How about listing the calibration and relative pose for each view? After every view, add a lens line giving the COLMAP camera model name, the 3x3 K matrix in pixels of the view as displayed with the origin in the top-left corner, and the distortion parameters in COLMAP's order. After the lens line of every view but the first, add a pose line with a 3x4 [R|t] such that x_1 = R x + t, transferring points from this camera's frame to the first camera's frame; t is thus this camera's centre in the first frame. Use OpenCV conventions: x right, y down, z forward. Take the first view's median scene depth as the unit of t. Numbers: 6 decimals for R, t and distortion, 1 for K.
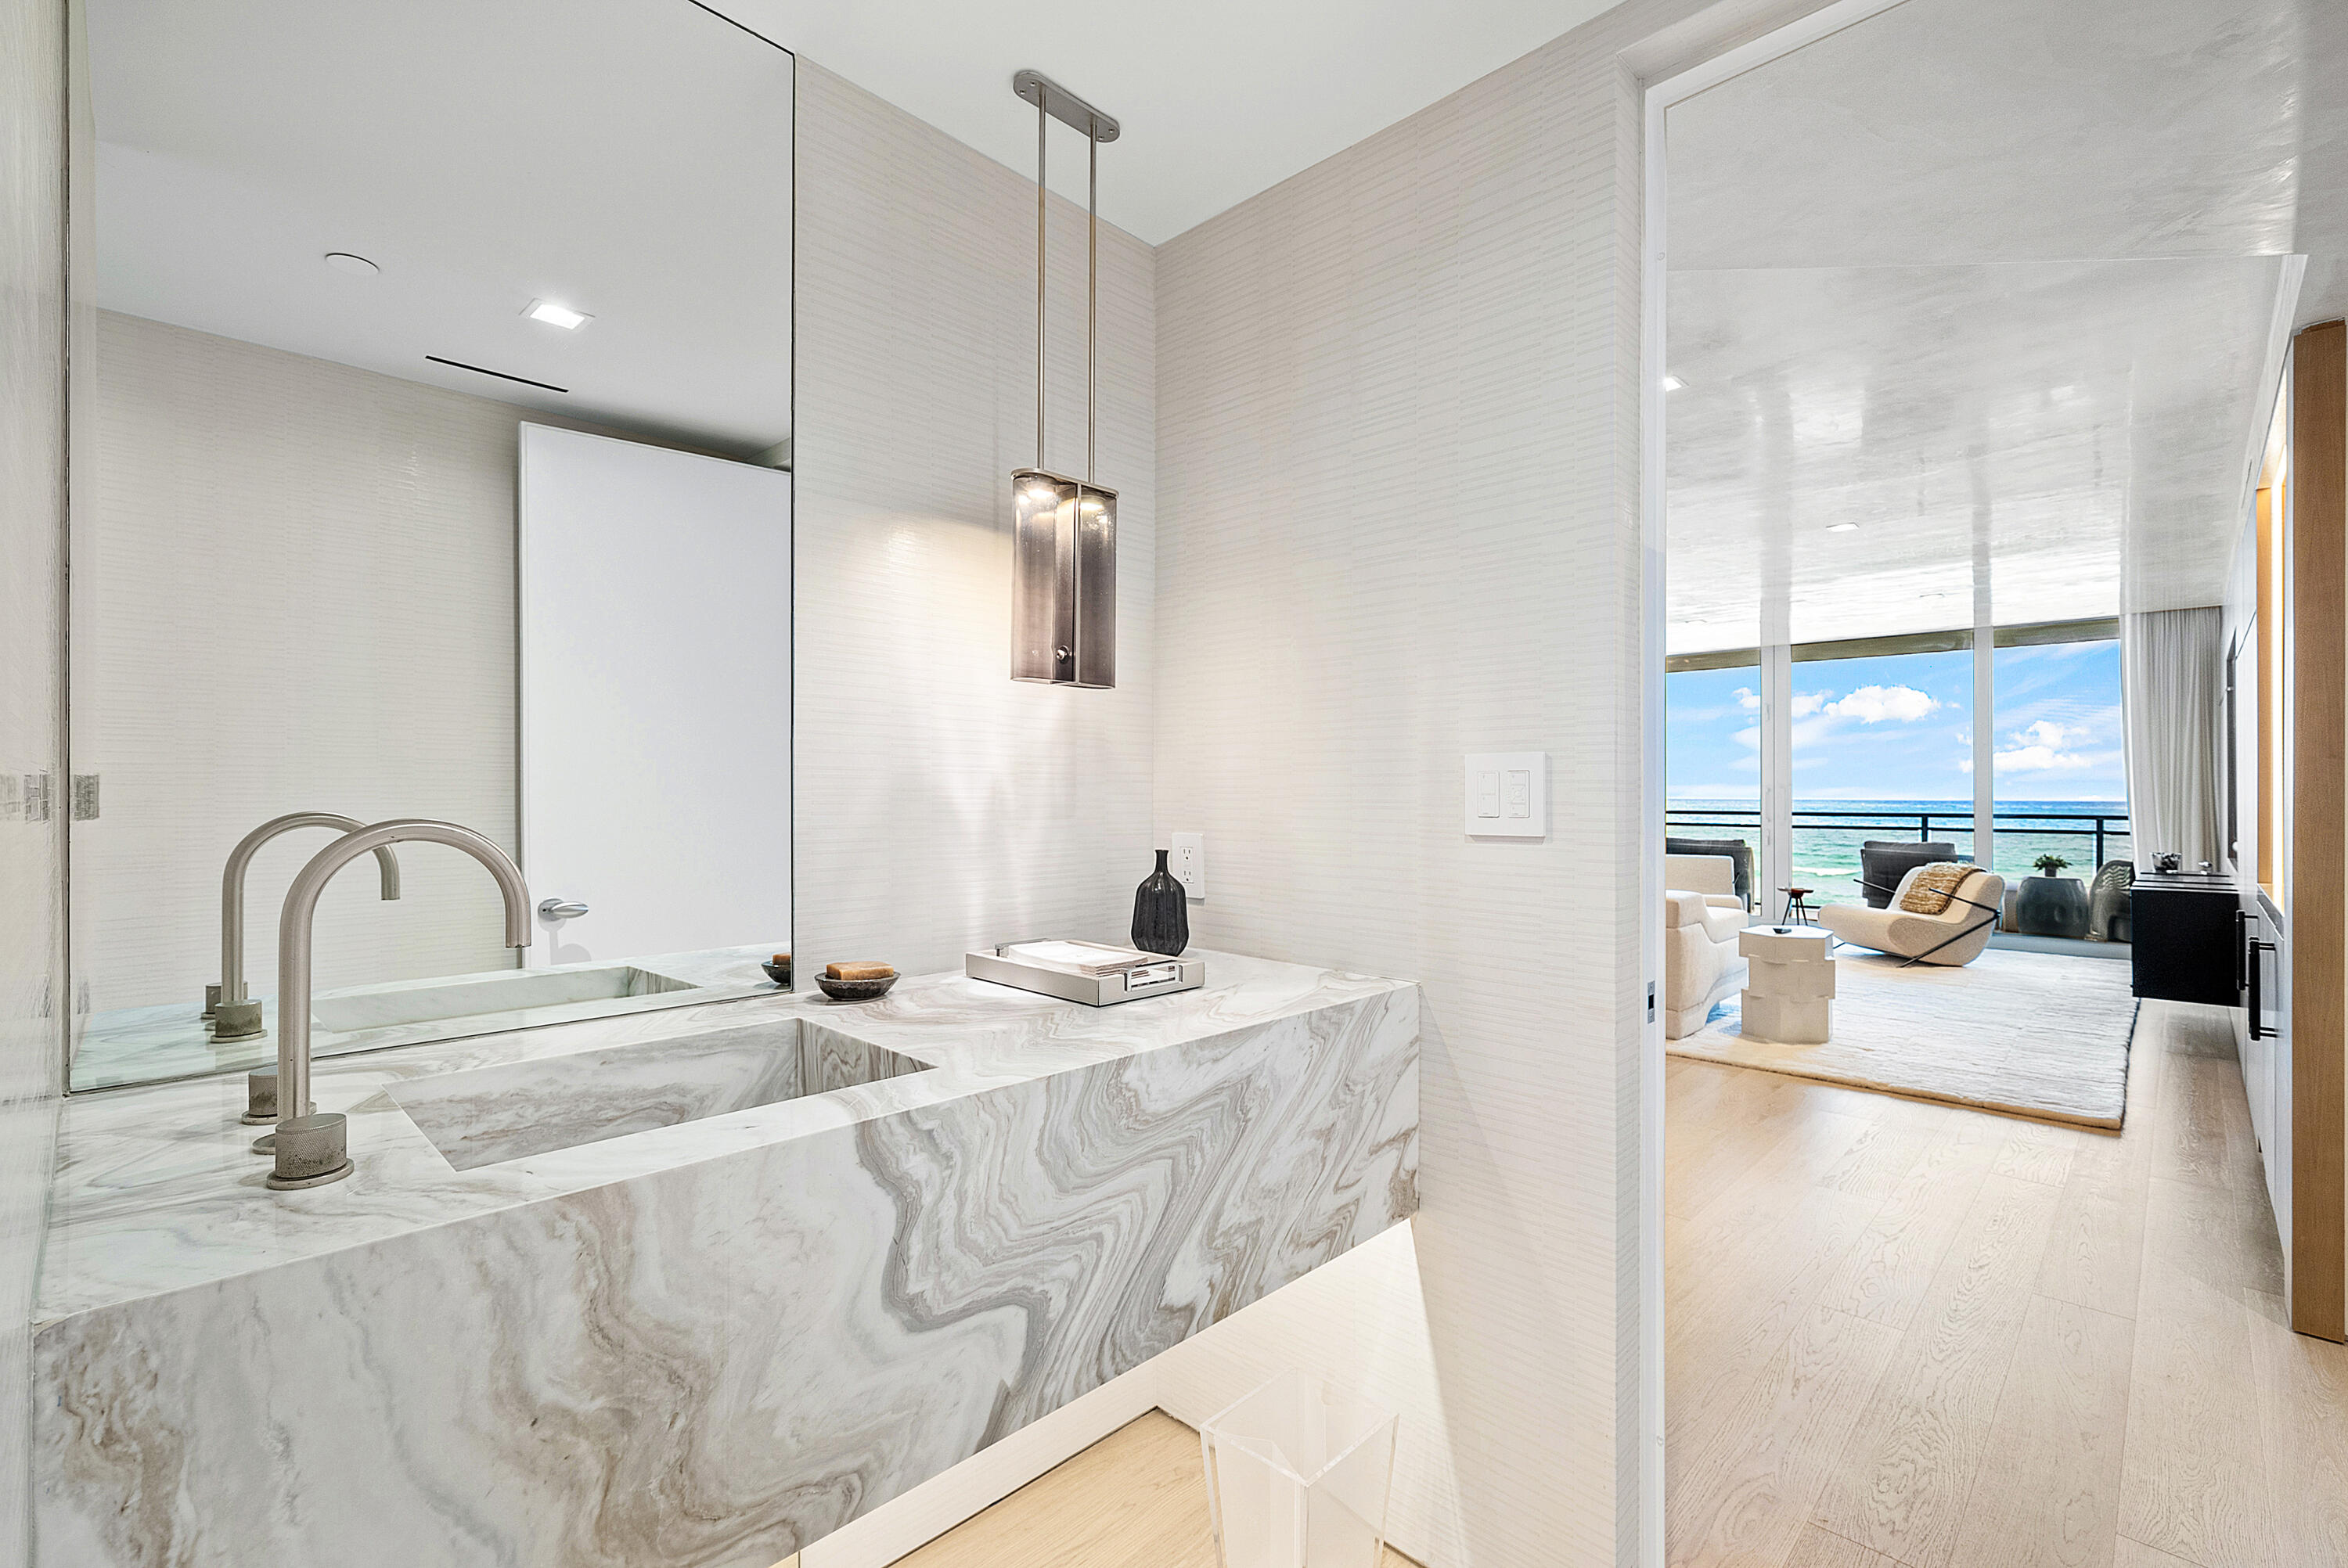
lens RADIAL K [[1045.2, 0, 1171.8], [0, 1045.2, 776.0], [0, 0, 1]] dist [-0.001055, 0.000090]
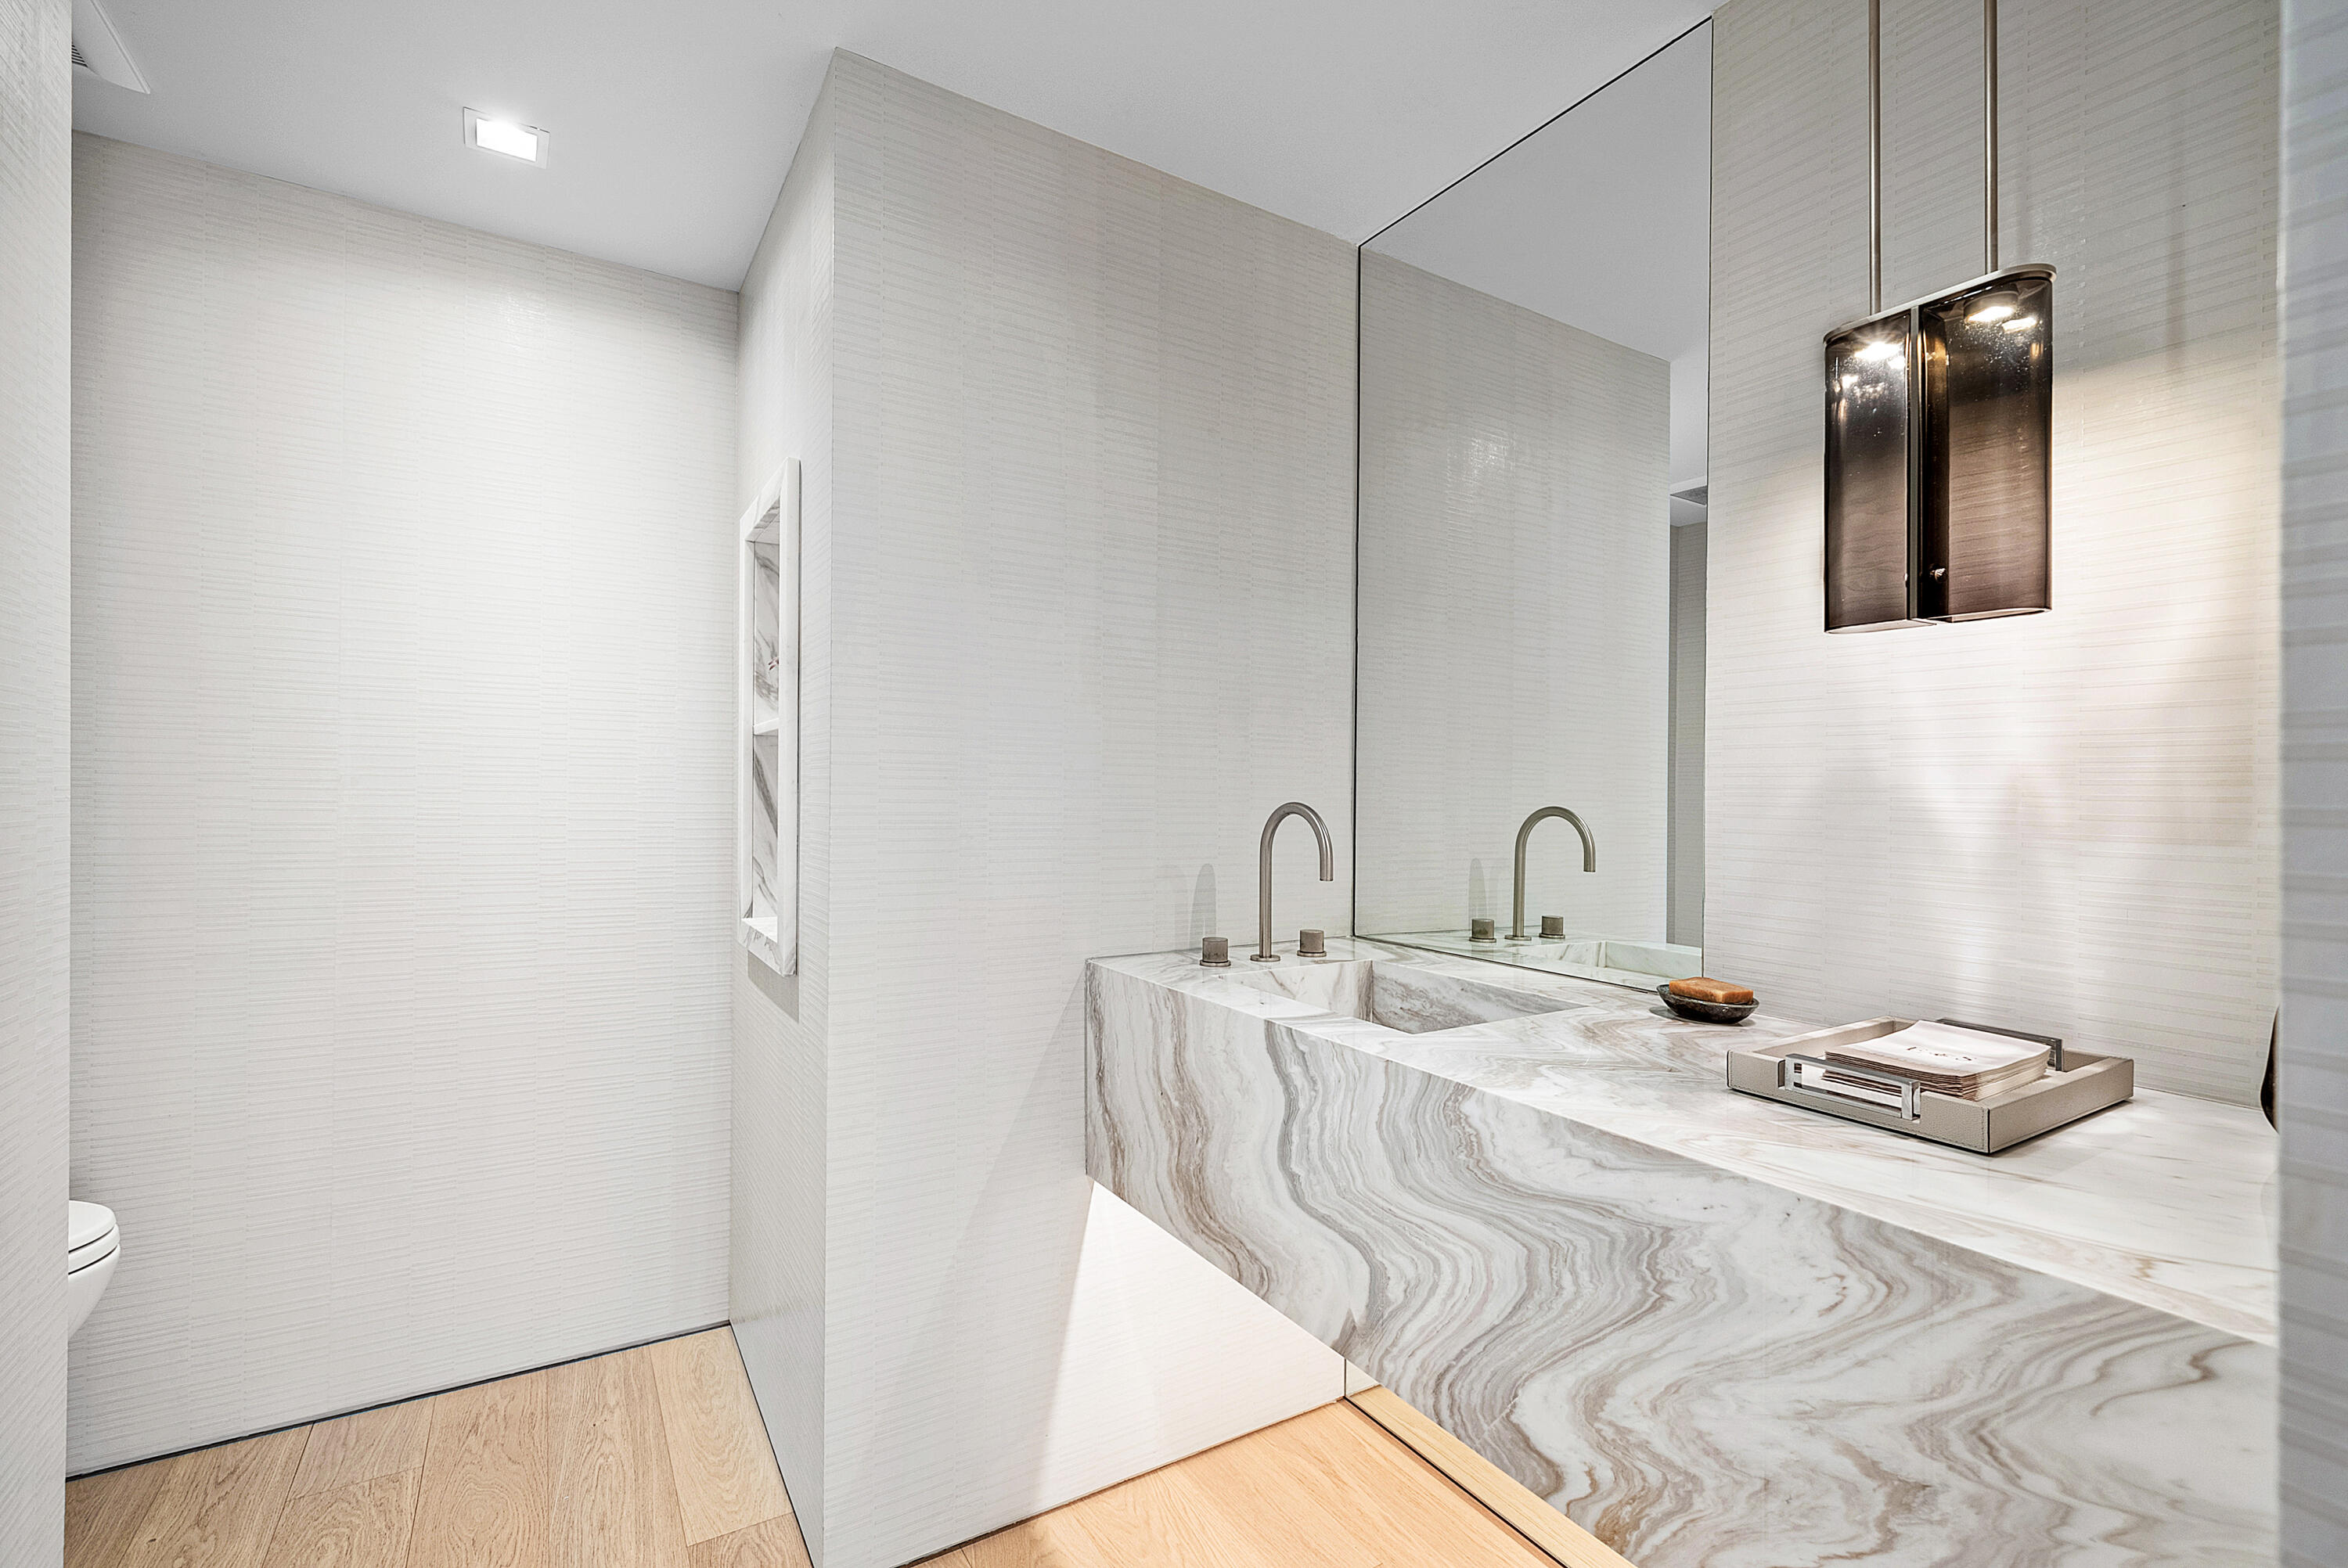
lens RADIAL K [[1045.2, 0, 1173.1], [0, 1045.2, 796.3], [0, 0, 1]] dist [-0.001055, 0.000090]
pose [[-0.252885, -0.003759, -0.967489, 0.892126], [-0.002044, 0.999992, -0.003351, 0.030039], [0.967494, 0.001130, -0.252891, 1.009377]]
